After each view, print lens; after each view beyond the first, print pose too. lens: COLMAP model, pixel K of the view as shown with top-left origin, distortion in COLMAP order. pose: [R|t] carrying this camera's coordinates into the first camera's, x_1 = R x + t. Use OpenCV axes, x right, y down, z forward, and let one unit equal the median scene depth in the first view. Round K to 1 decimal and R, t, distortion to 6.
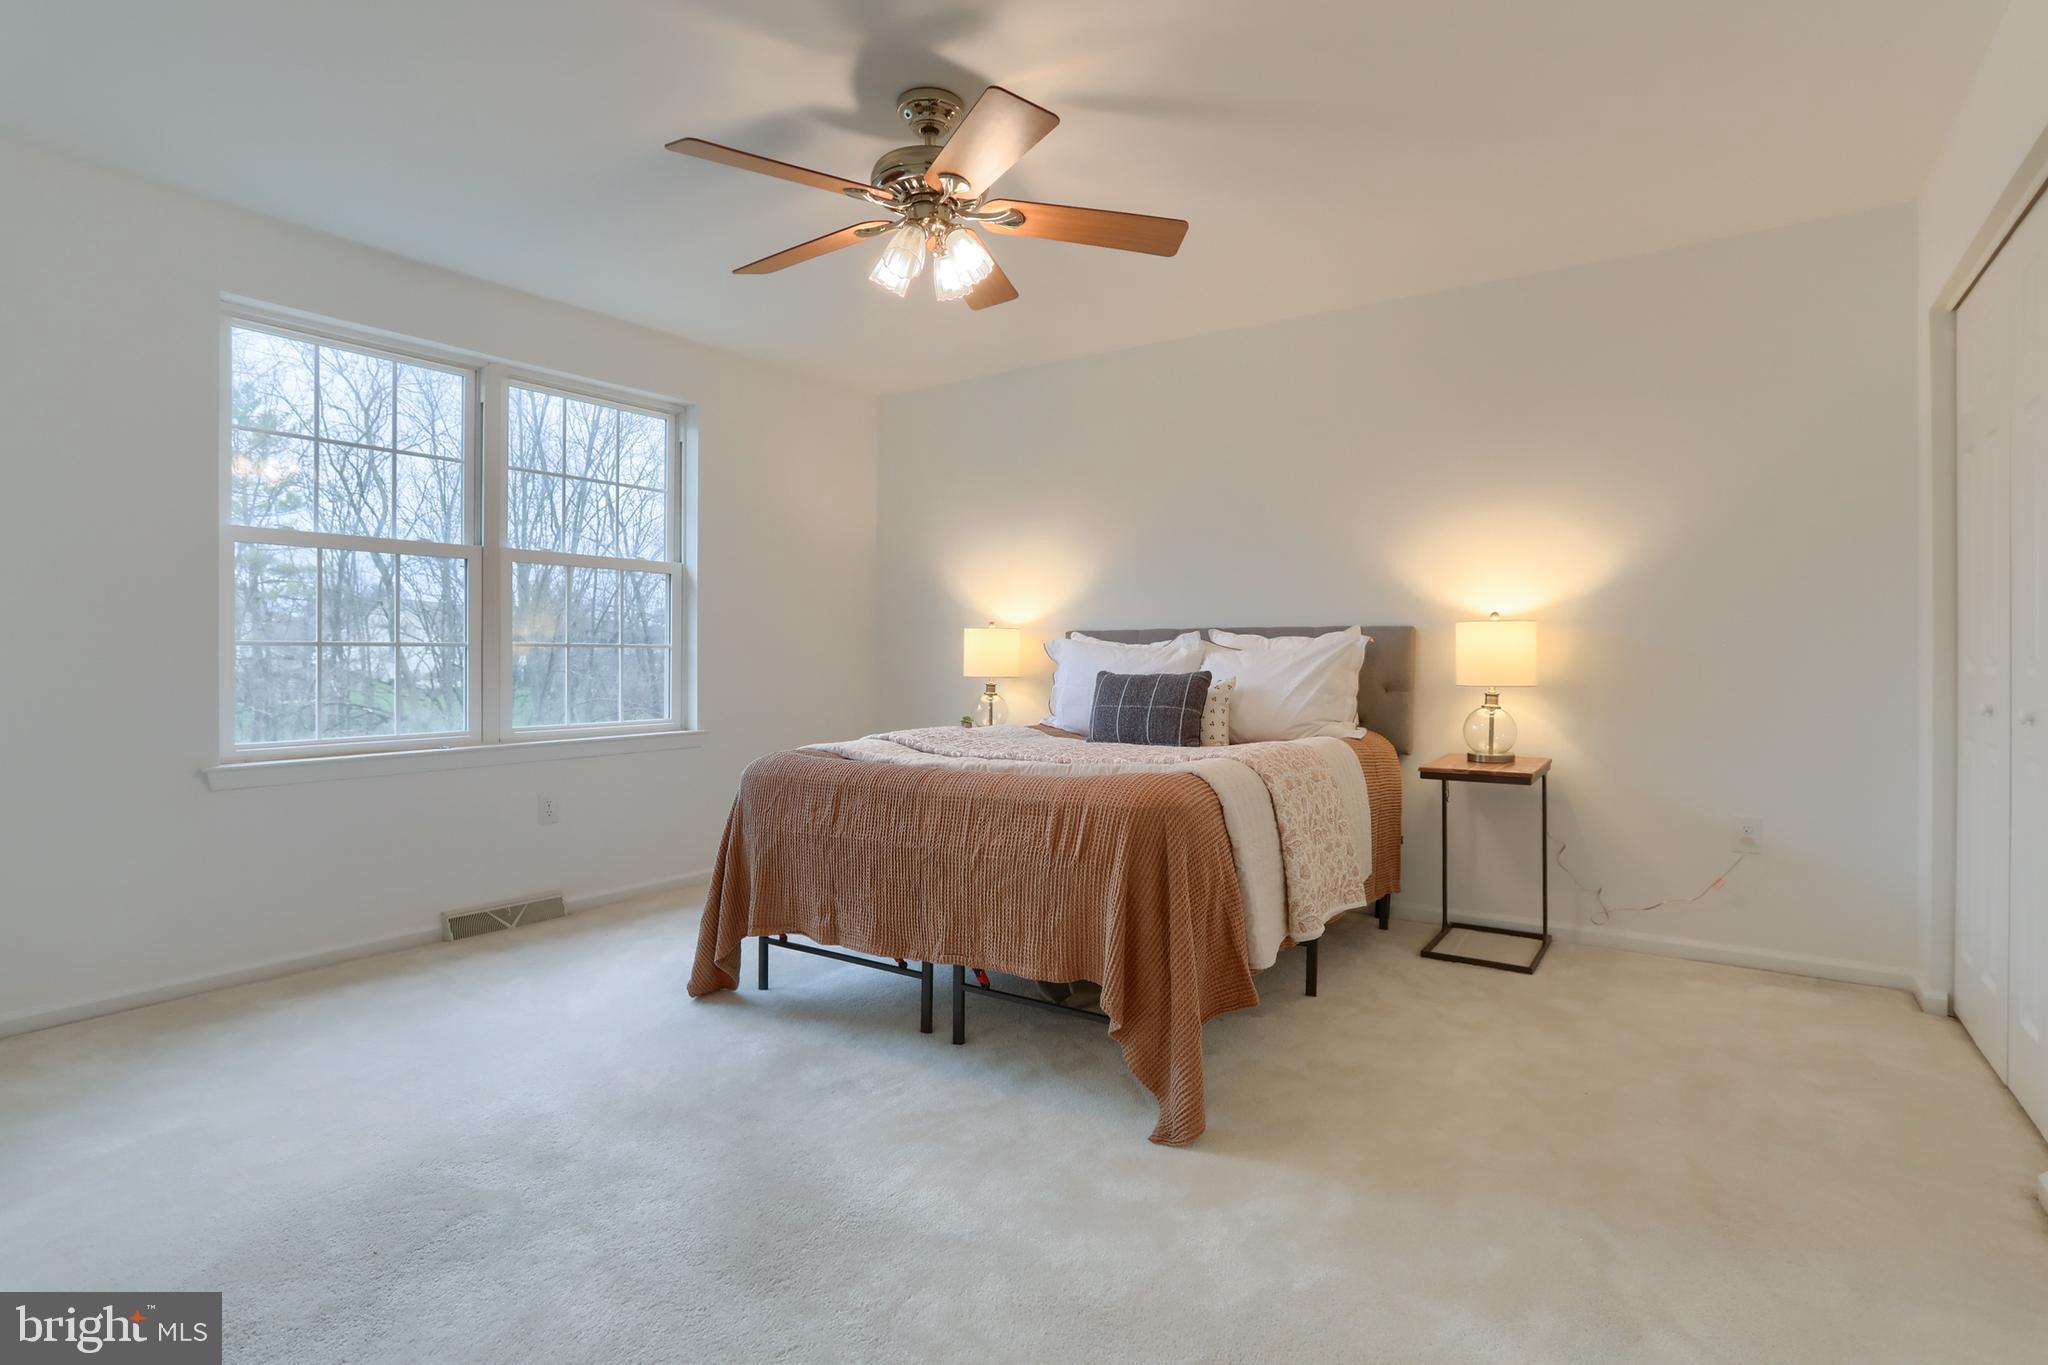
lens RADIAL K [[1002.1, 0, 1057.6], [0, 1002.1, 625.4], [0, 0, 1]] dist [-0.032044, 0.000142]
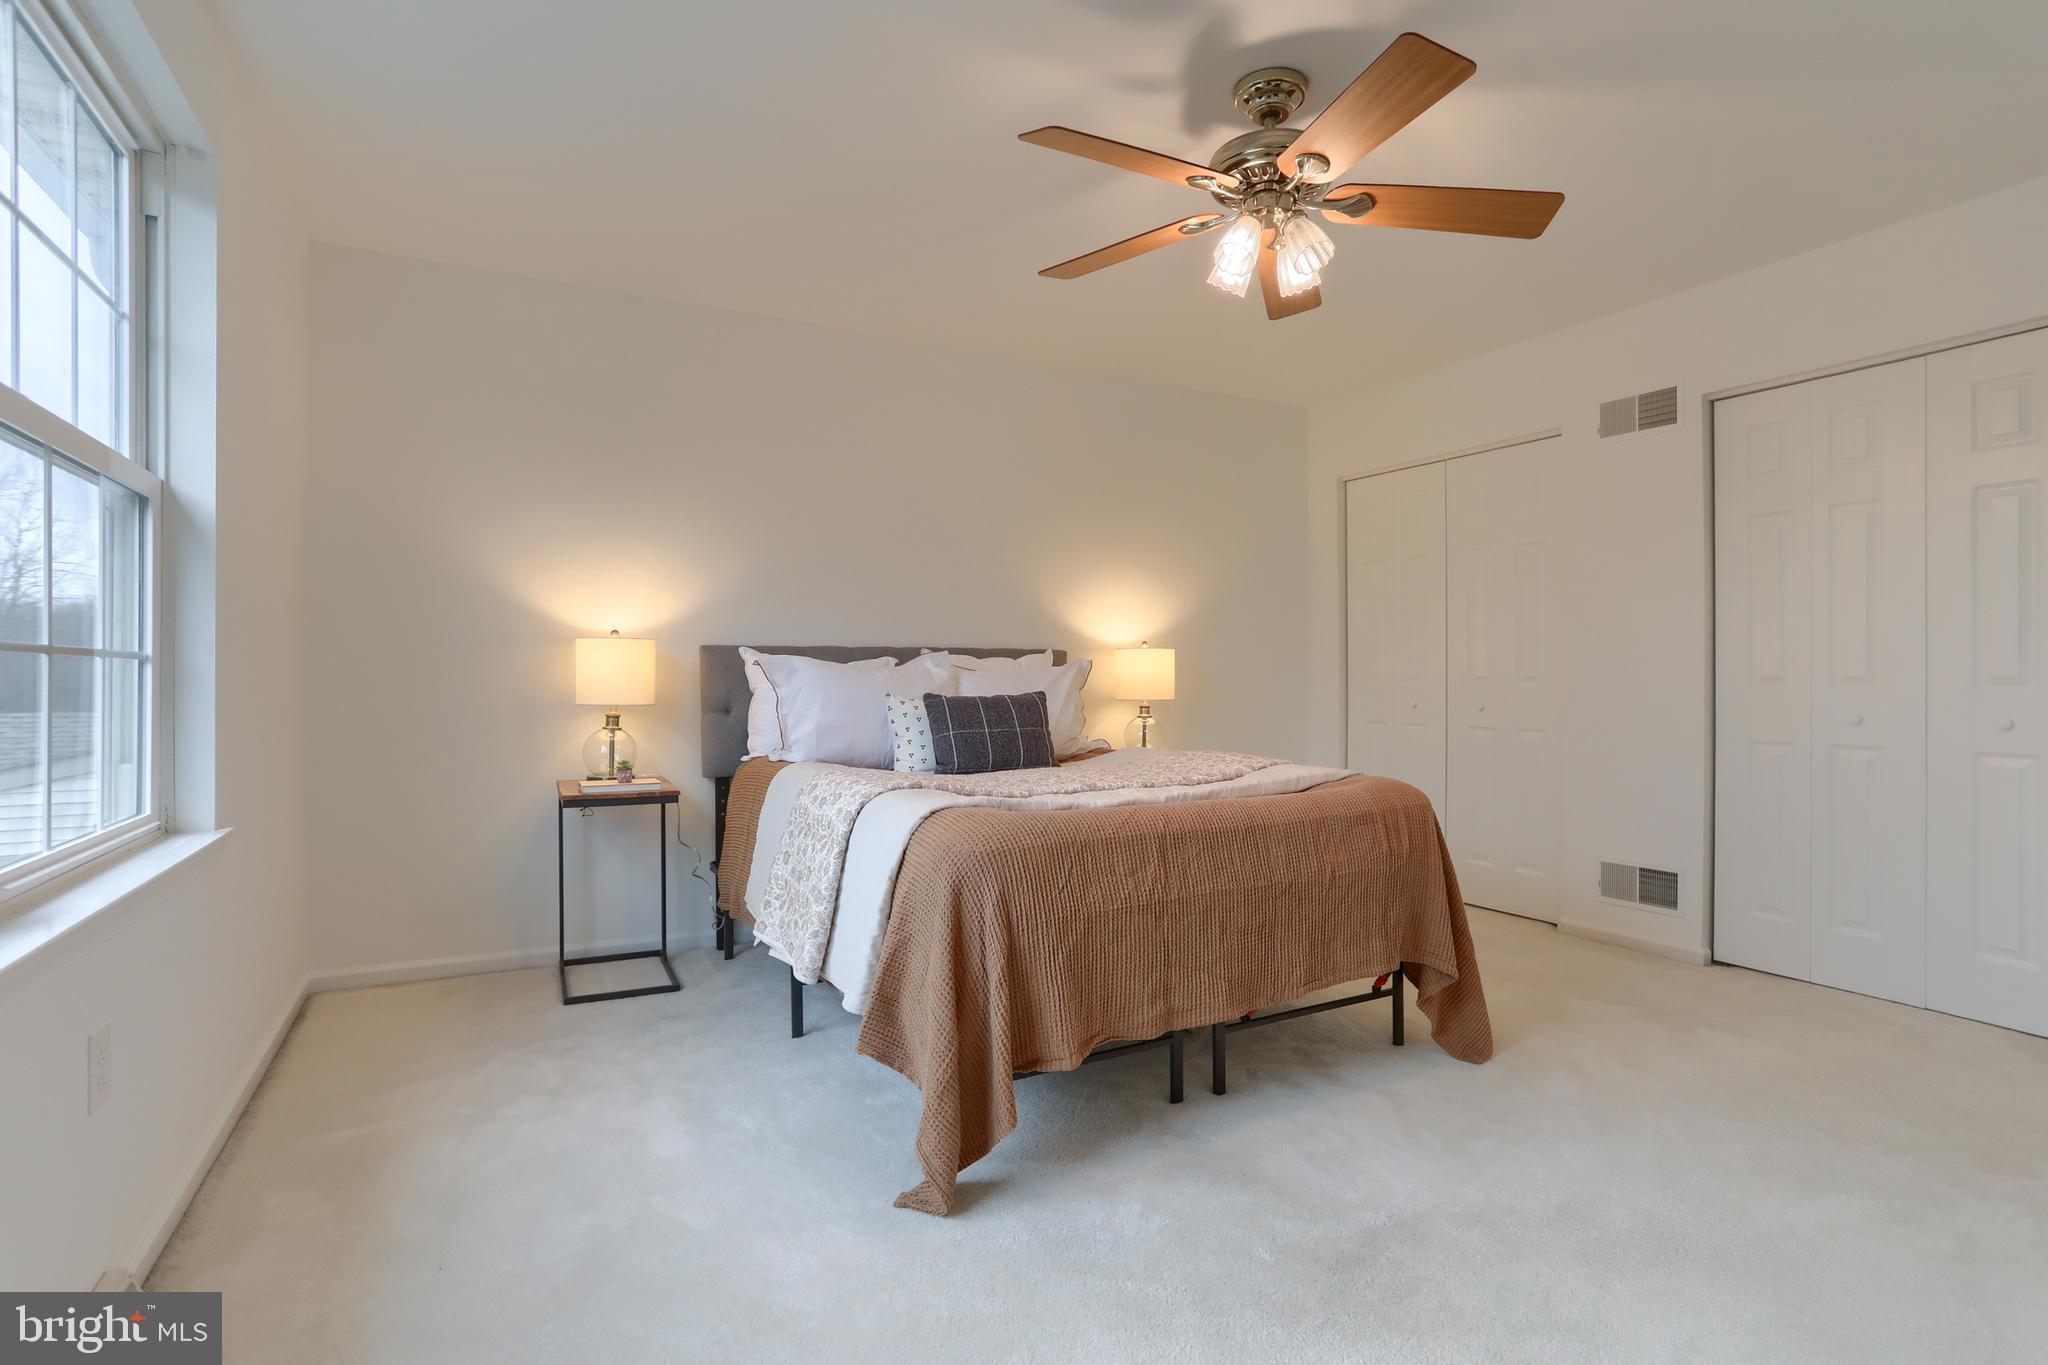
lens RADIAL K [[1006.7, 0, 1047.2], [0, 1006.7, 645.4], [0, 0, 1]] dist [-0.064229, 0.023578]
pose [[0.462029, 0.027996, 0.886423, -0.635435], [-0.026590, 0.999490, -0.017707, 0.015062], [-0.886466, -0.015388, 0.462537, 0.458209]]
